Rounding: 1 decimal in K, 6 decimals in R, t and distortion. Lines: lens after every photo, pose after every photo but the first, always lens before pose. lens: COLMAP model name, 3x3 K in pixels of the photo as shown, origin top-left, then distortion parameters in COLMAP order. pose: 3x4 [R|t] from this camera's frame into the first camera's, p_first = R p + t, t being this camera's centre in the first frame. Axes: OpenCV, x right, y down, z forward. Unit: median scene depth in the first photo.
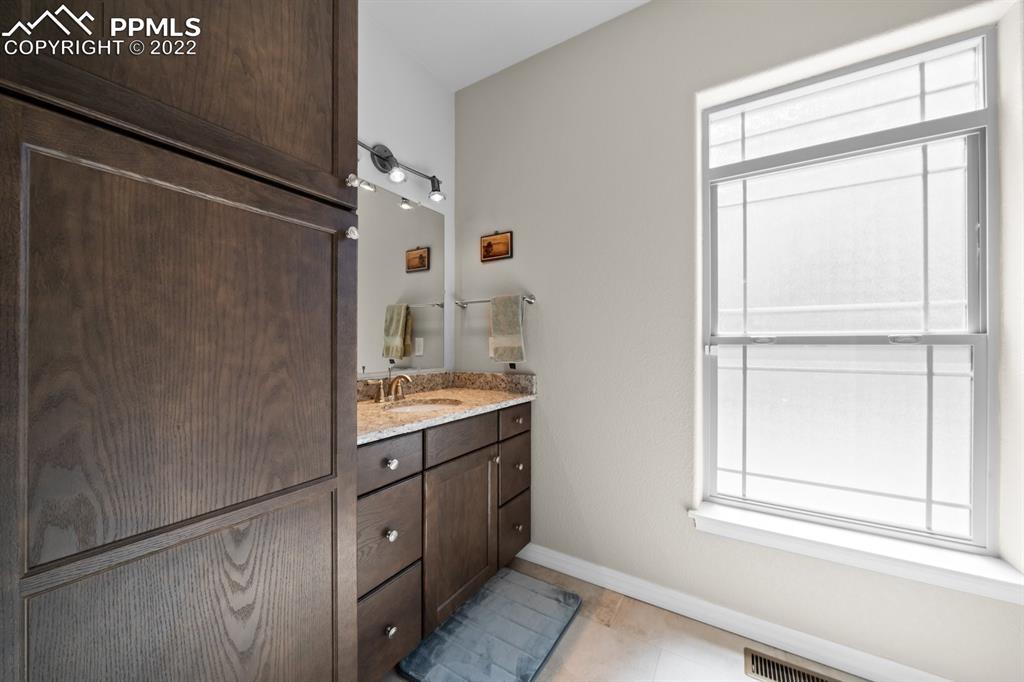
lens RADIAL K [[383.6, 0, 505.0], [0, 383.6, 341.5], [0, 0, 1]] dist [-0.000688, -0.000266]
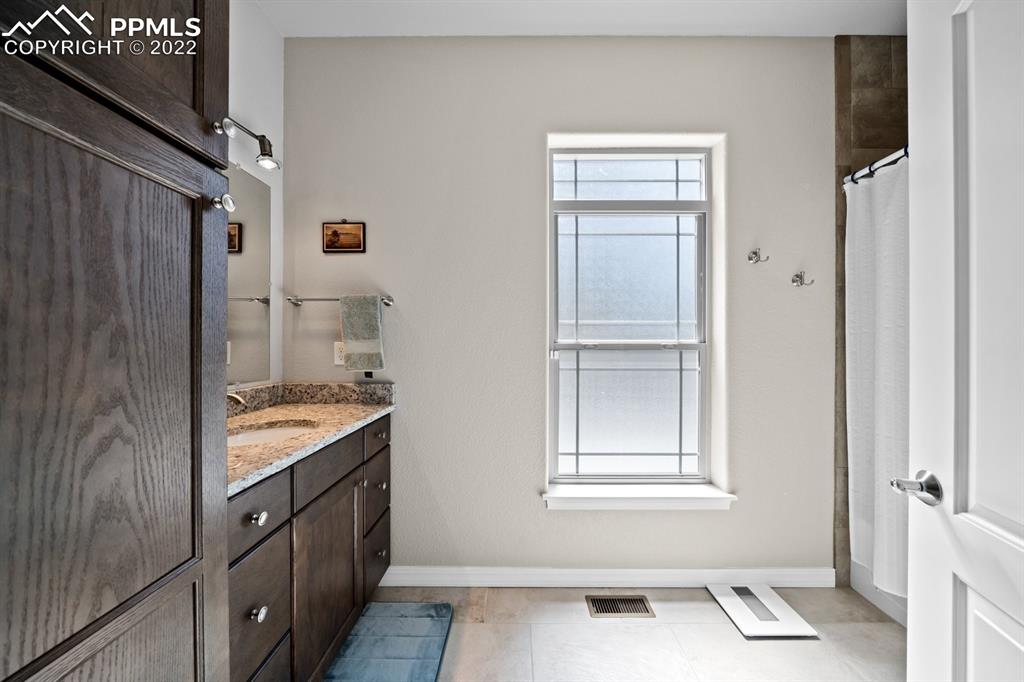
lens RADIAL K [[381.4, 0, 517.3], [0, 381.4, 341.5], [0, 0, 1]] dist [-0.001550, -0.000043]
pose [[0.840278, 0.003604, 0.542143, -0.201199], [-0.006535, 0.999973, 0.003481, -0.022396], [-0.542116, -0.006468, 0.840279, 0.079234]]
